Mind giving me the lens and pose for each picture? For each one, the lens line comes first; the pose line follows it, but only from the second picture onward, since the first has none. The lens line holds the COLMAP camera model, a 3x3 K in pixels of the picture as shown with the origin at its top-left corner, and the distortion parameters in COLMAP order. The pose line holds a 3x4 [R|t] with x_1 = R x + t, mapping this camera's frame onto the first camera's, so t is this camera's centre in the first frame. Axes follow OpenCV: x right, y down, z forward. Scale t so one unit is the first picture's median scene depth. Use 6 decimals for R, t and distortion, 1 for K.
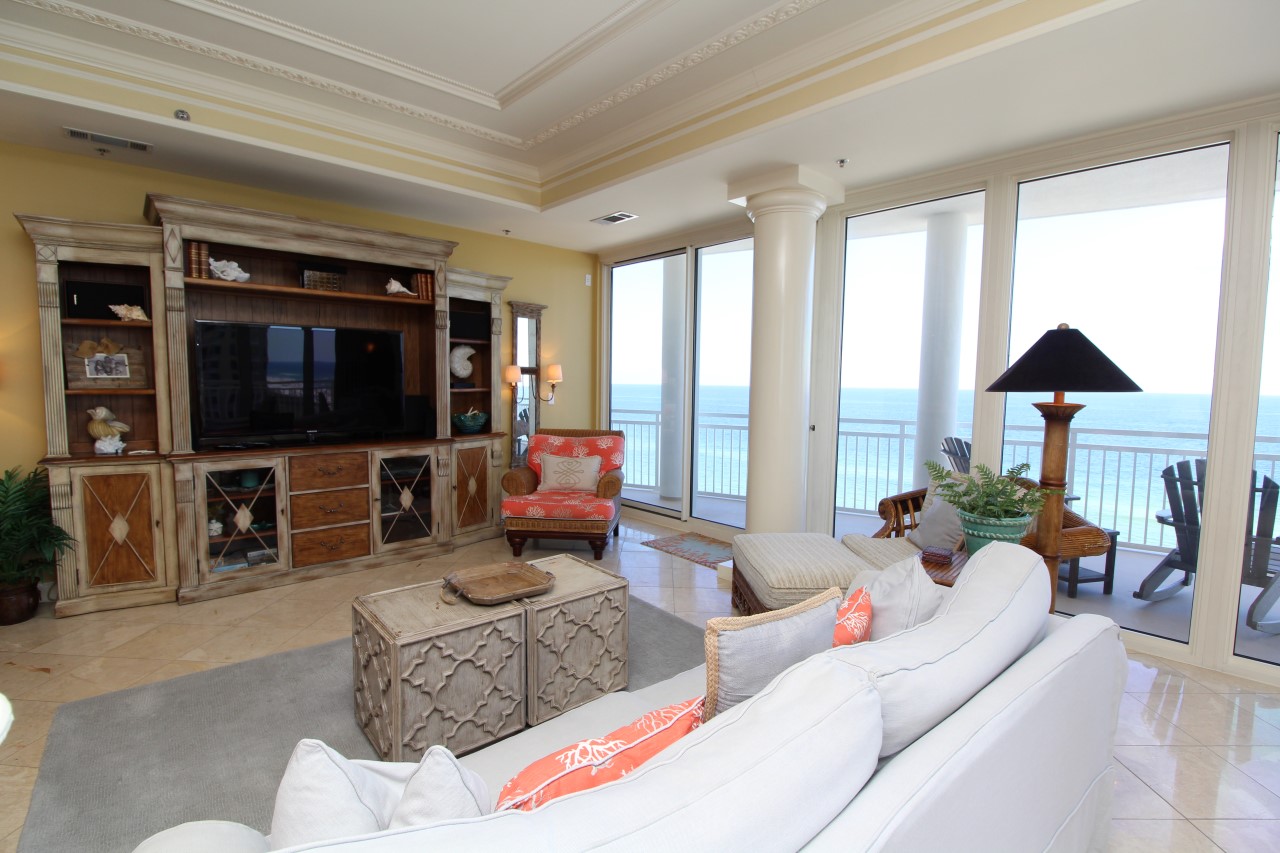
lens RADIAL K [[599.7, 0, 639.2], [0, 599.7, 430.7], [0, 0, 1]] dist [-0.028080, -0.002607]
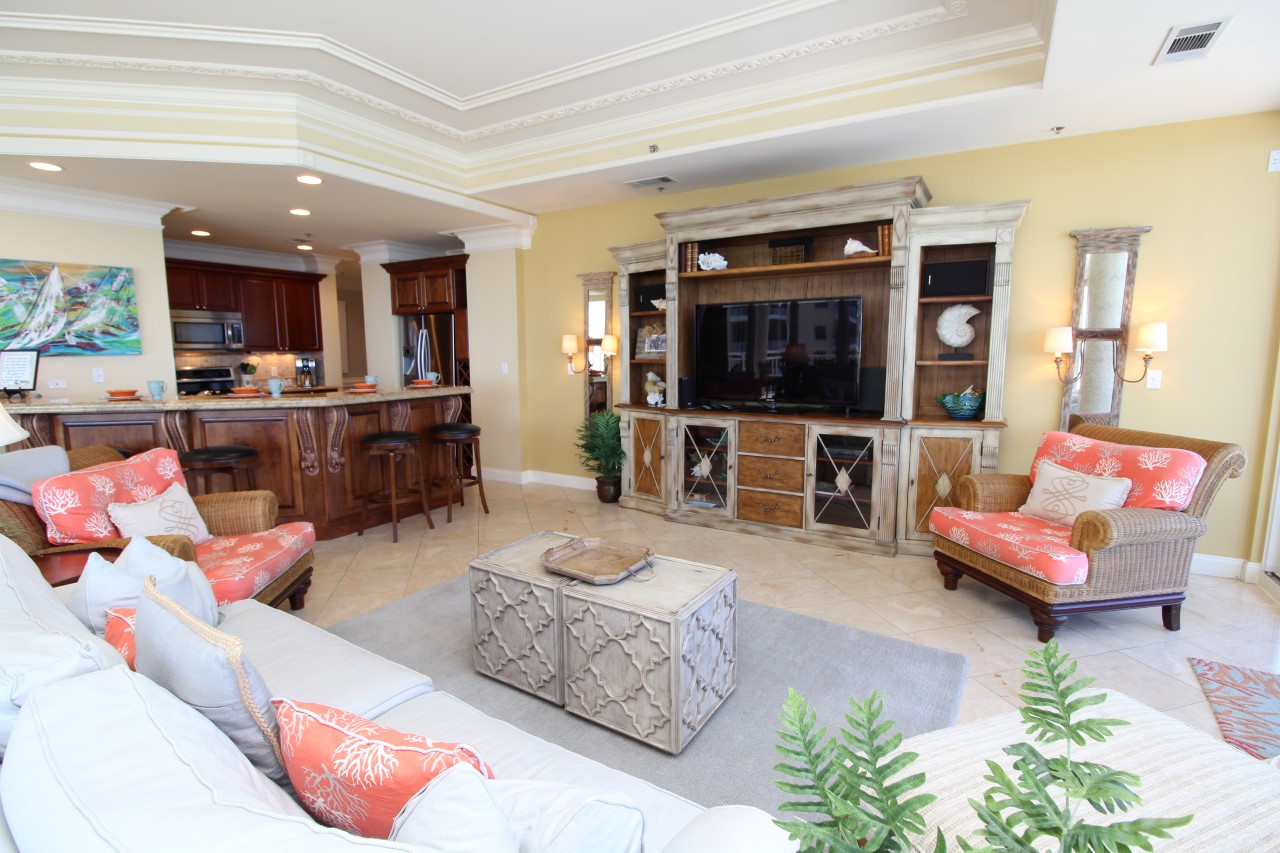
lens RADIAL K [[599.7, 0, 642.1], [0, 599.7, 432.1], [0, 0, 1]] dist [-0.028080, -0.002607]
pose [[0.261877, 0.117381, -0.957936, 0.438794], [-0.068395, 0.992338, 0.102899, -0.037270], [0.962675, 0.038572, 0.267898, 0.500899]]
